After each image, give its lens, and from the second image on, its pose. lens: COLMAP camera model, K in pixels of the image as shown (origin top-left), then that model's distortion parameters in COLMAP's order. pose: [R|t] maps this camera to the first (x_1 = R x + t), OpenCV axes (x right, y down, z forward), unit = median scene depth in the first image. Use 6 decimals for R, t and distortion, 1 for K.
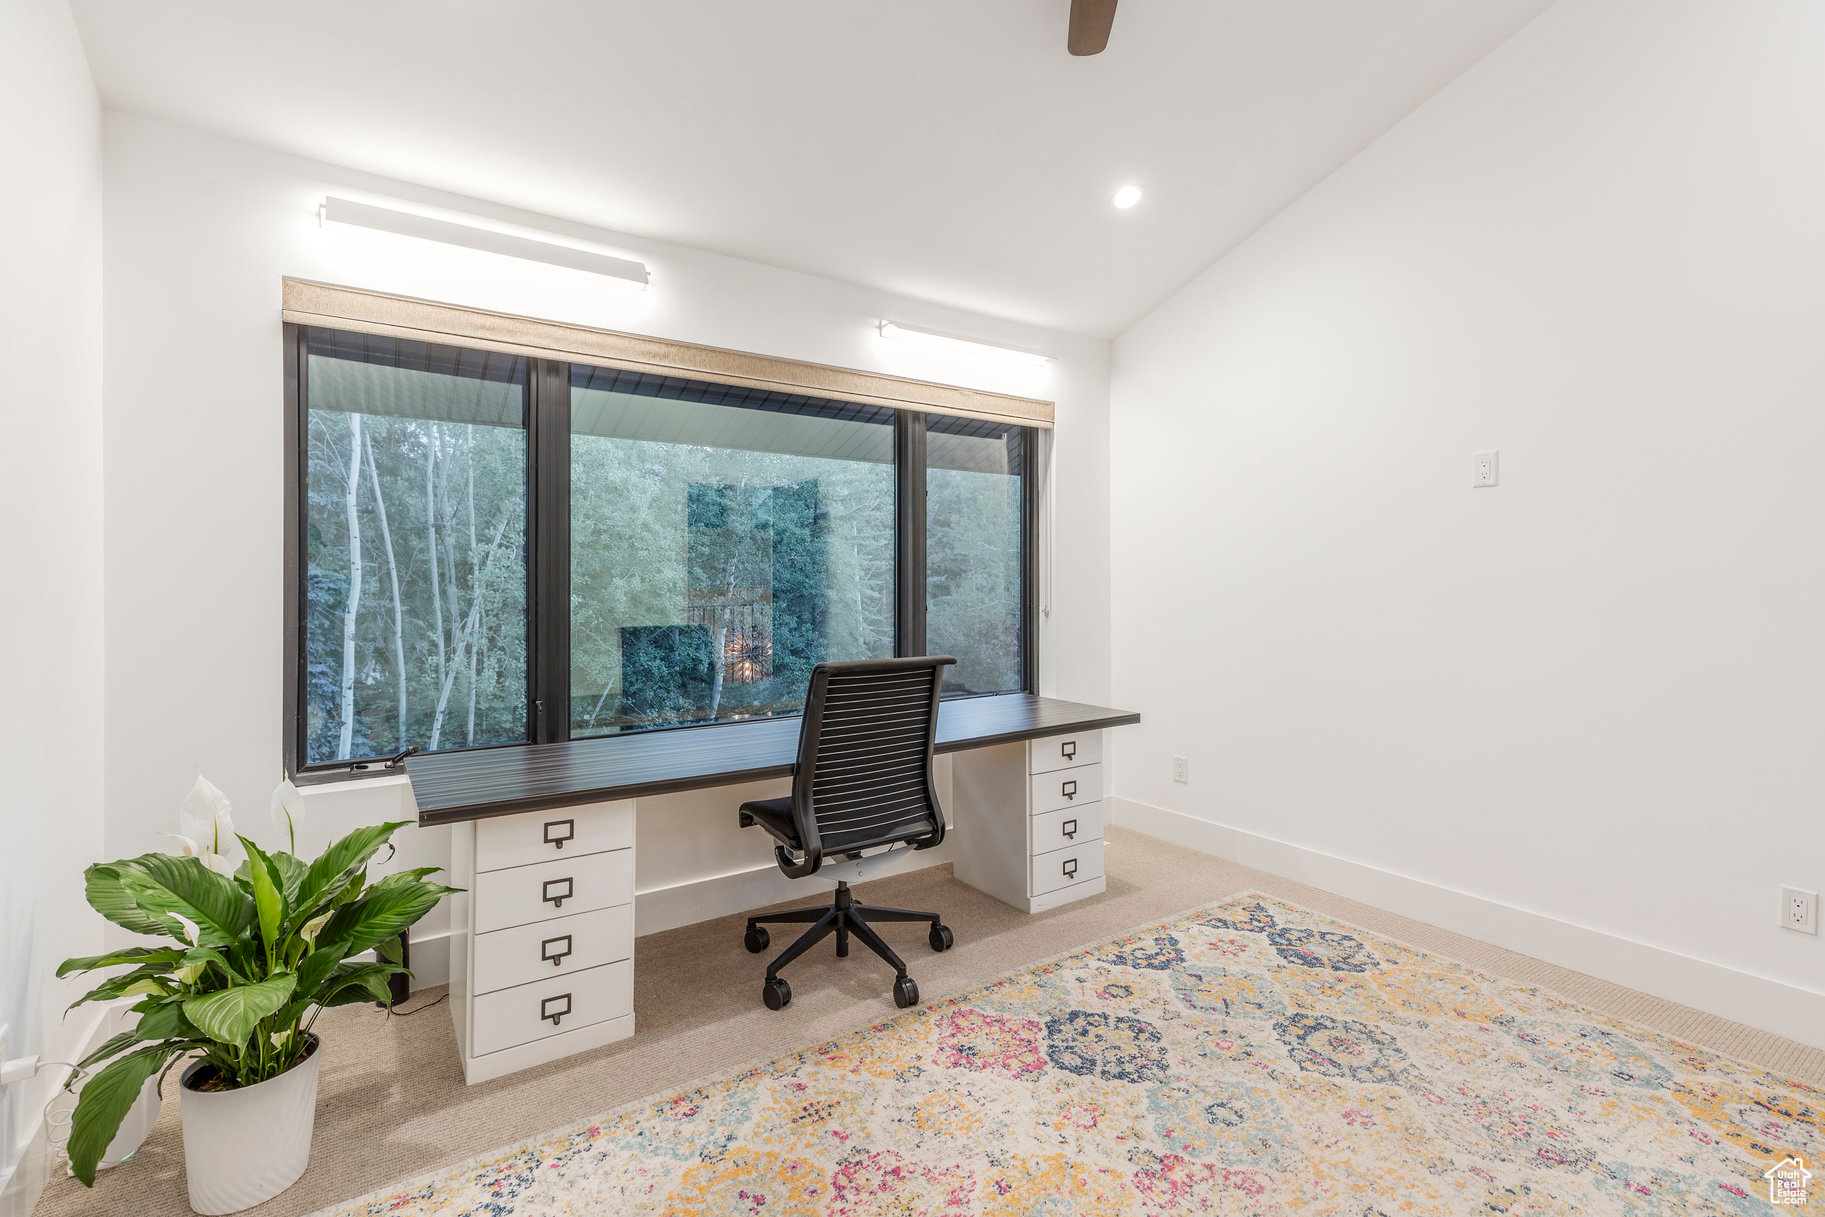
lens RADIAL K [[840.3, 0, 912.0], [0, 840.3, 579.4], [0, 0, 1]] dist [0.004546, 0.000195]
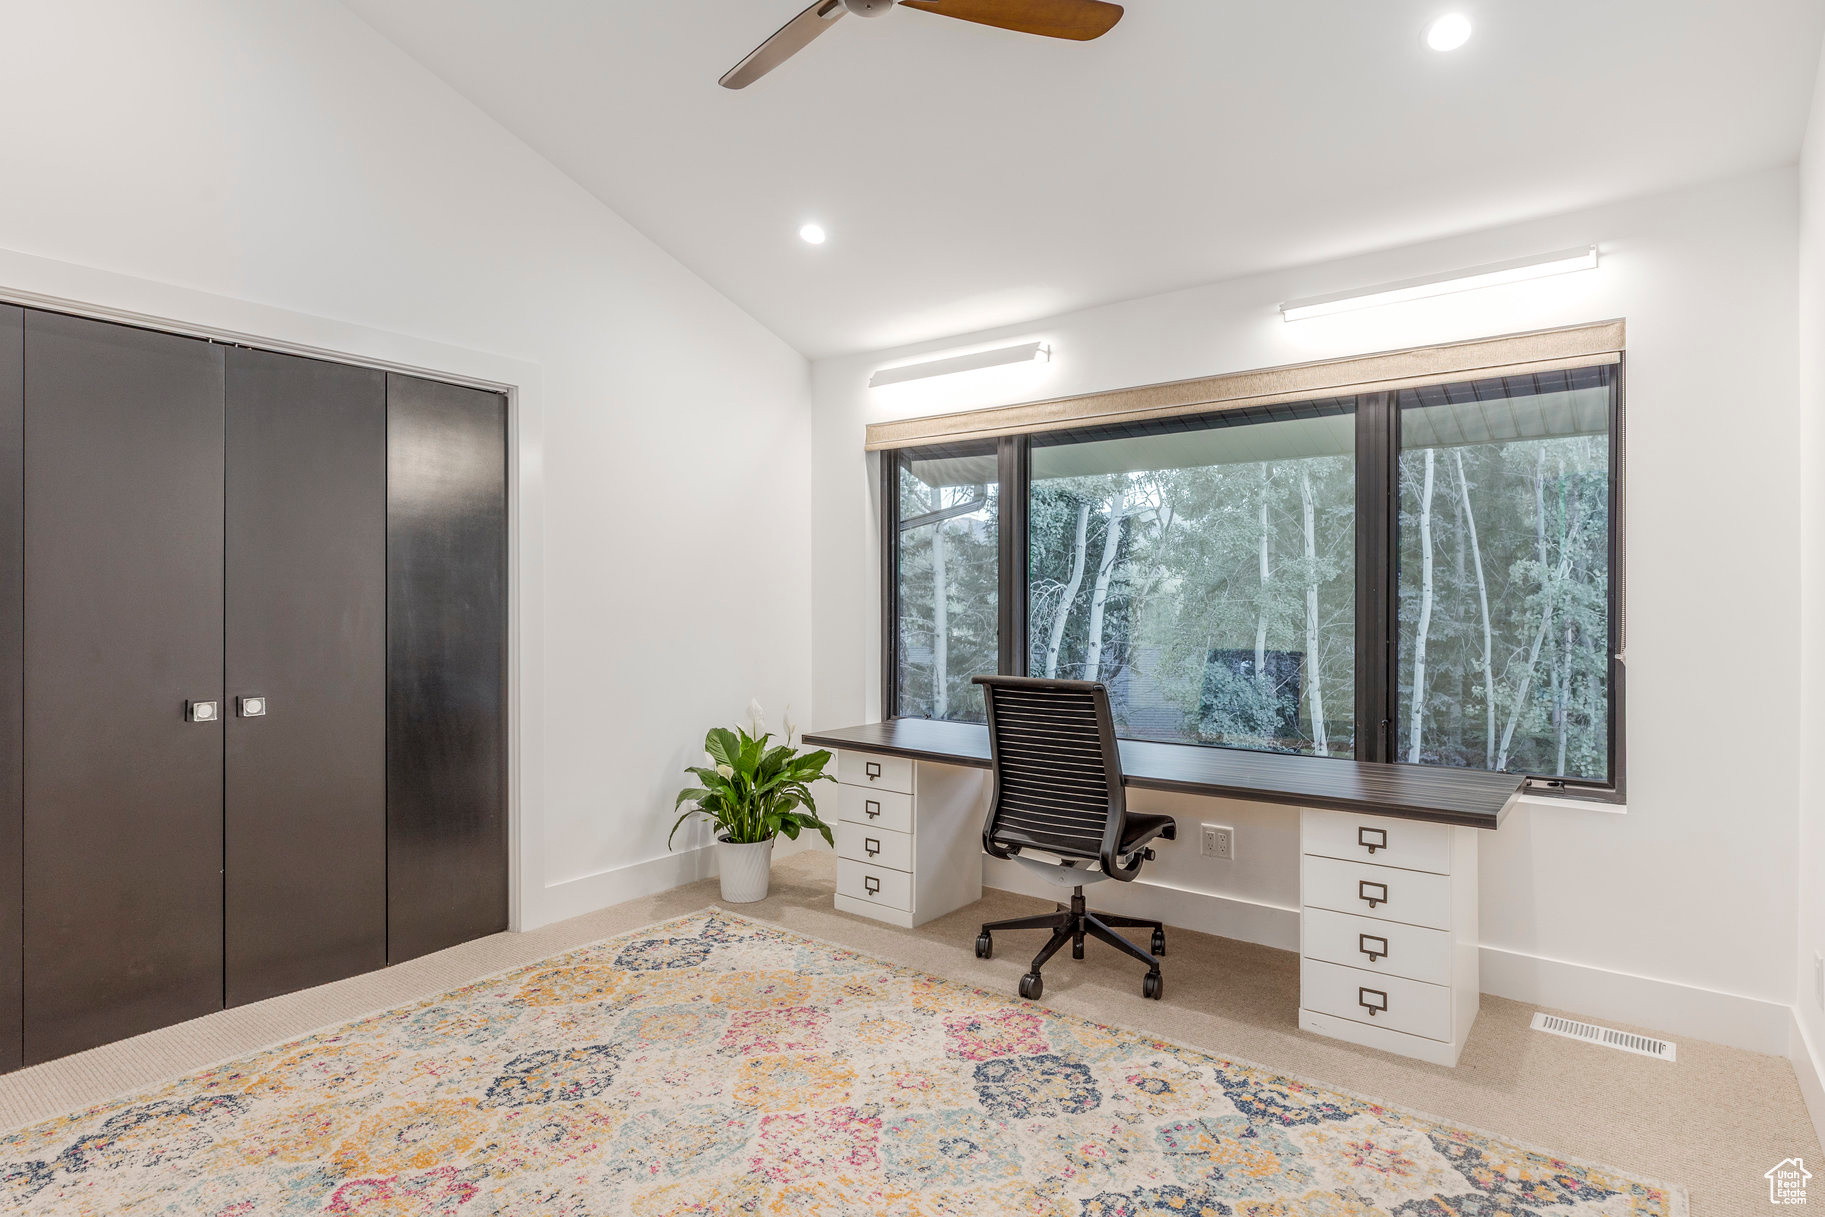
lens RADIAL K [[960.7, 0, 912.5], [0, 960.7, 608.5], [0, 0, 1]] dist [-0.000700, -0.000809]
pose [[0.314622, 0.008605, -0.949178, 1.118115], [-0.002310, 0.999963, 0.008300, -0.004150], [0.949214, -0.000419, 0.314631, 0.471025]]
